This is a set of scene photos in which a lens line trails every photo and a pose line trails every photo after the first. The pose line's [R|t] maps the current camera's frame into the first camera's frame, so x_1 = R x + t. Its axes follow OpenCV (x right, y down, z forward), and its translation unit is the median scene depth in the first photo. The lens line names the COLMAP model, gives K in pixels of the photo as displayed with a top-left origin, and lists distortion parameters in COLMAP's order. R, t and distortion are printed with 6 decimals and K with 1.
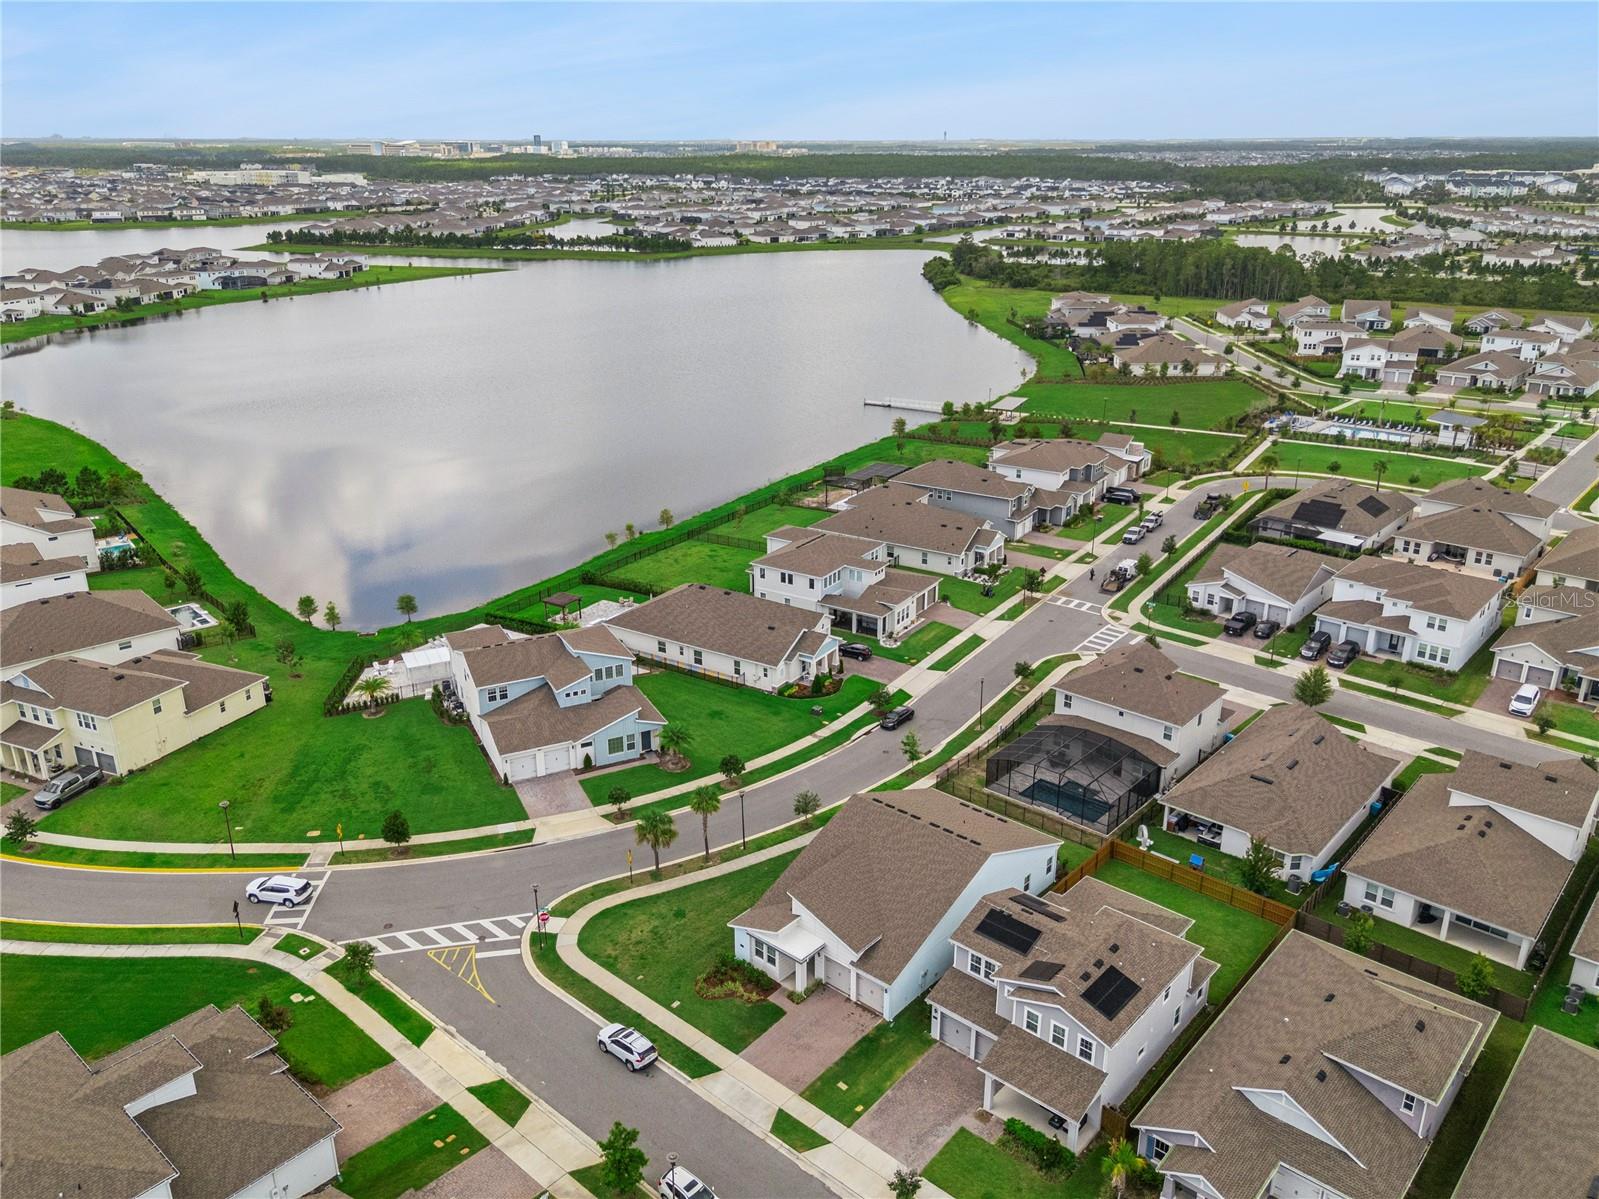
lens RADIAL K [[1182.8, 0, 794.1], [0, 1182.8, 614.9], [0, 0, 1]] dist [0.064652, -0.059614]
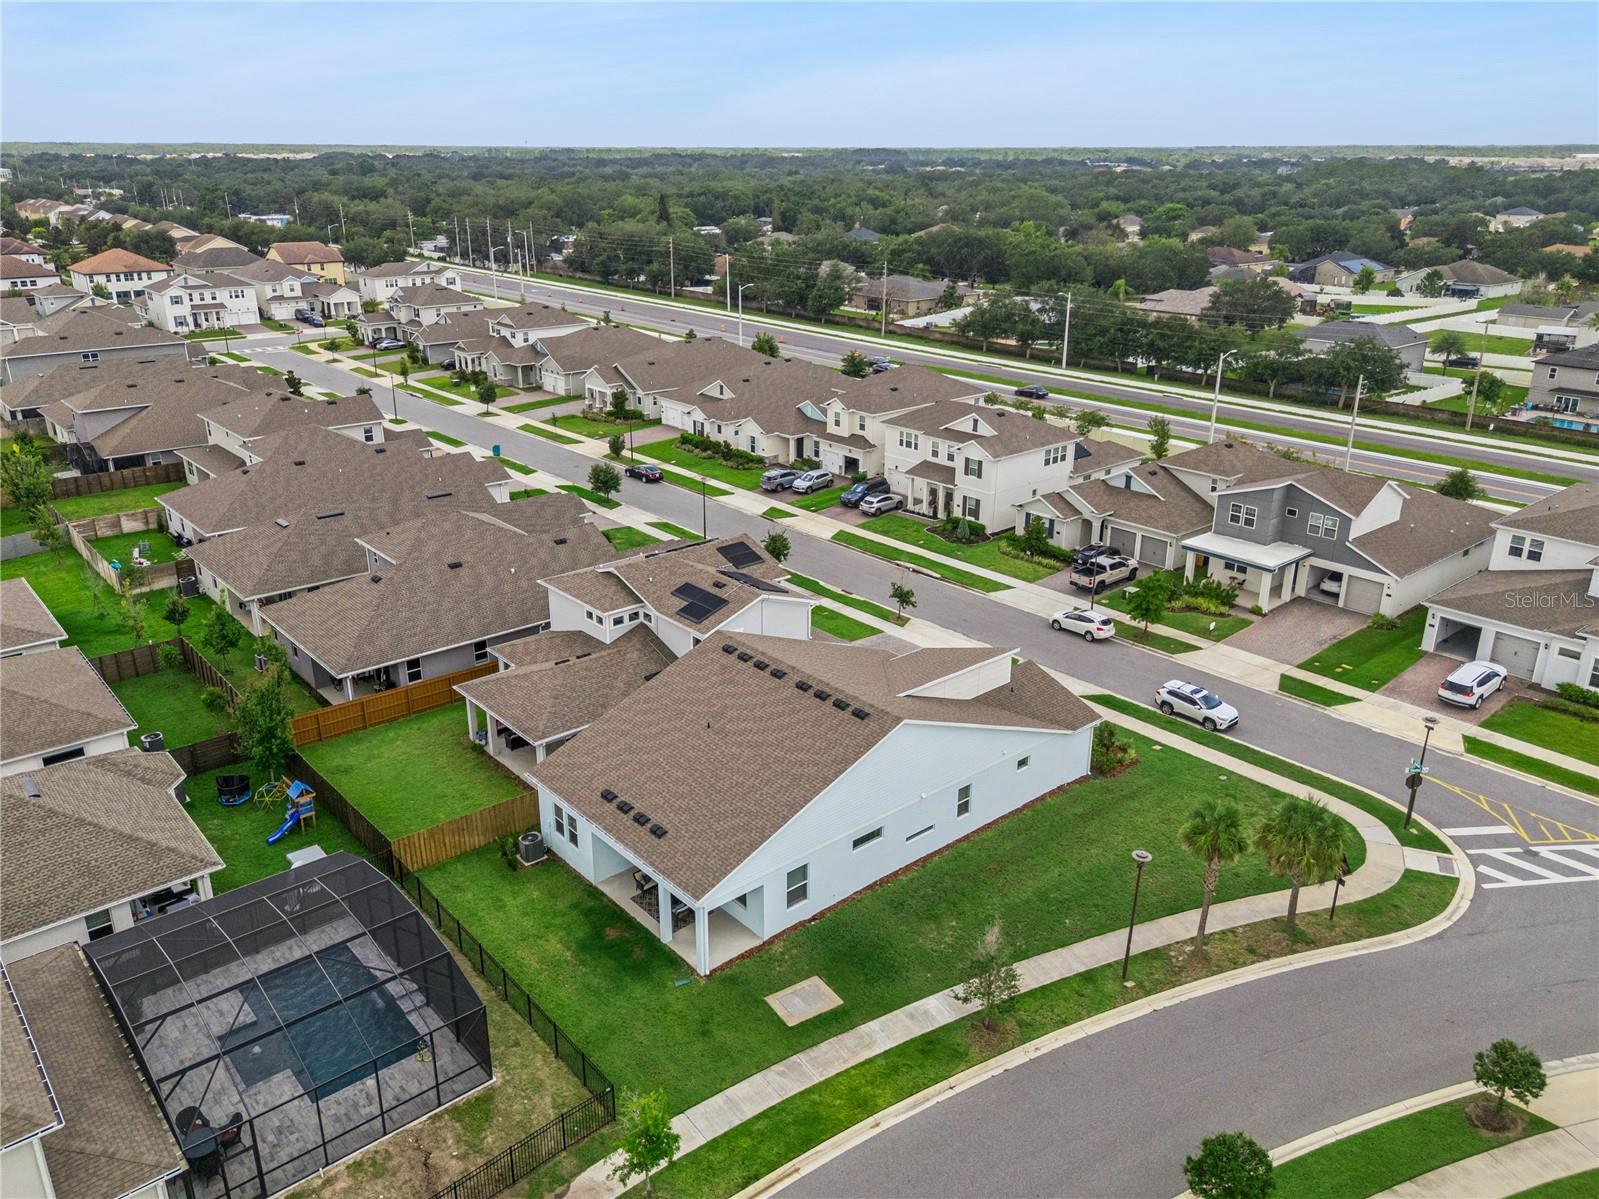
lens RADIAL K [[1182.8, 0, 798.0], [0, 1182.8, 602.2], [0, 0, 1]] dist [0.064652, -0.059614]
pose [[-0.990665, -0.045701, 0.128433, 0.022303], [0.052412, 0.742030, 0.668314, -0.168889], [-0.125844, 0.668807, -0.732708, 0.959813]]
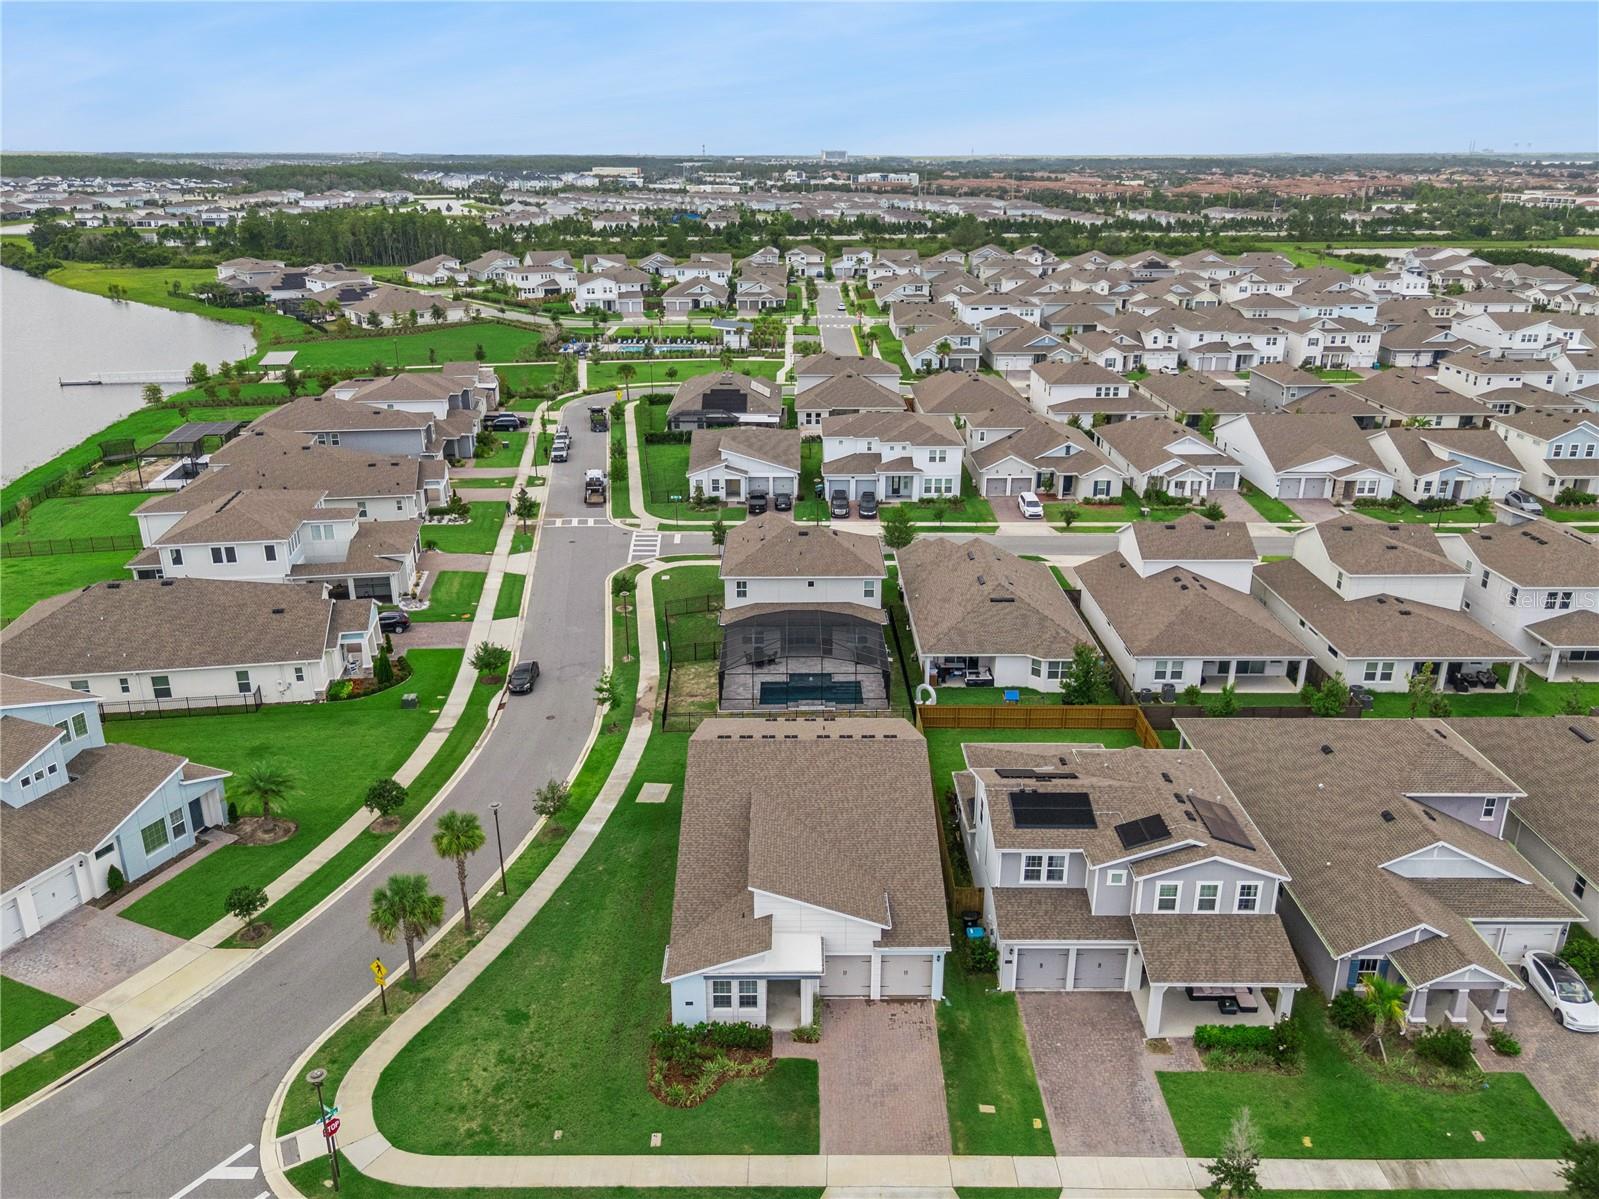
lens RADIAL K [[1182.8, 0, 785.5], [0, 1182.8, 621.2], [0, 0, 1]] dist [0.064652, -0.059614]
pose [[0.751697, -0.238199, 0.614990, -0.220028], [0.239906, 0.967373, 0.081450, 0.030748], [-0.614326, 0.086314, 0.784317, 0.301727]]
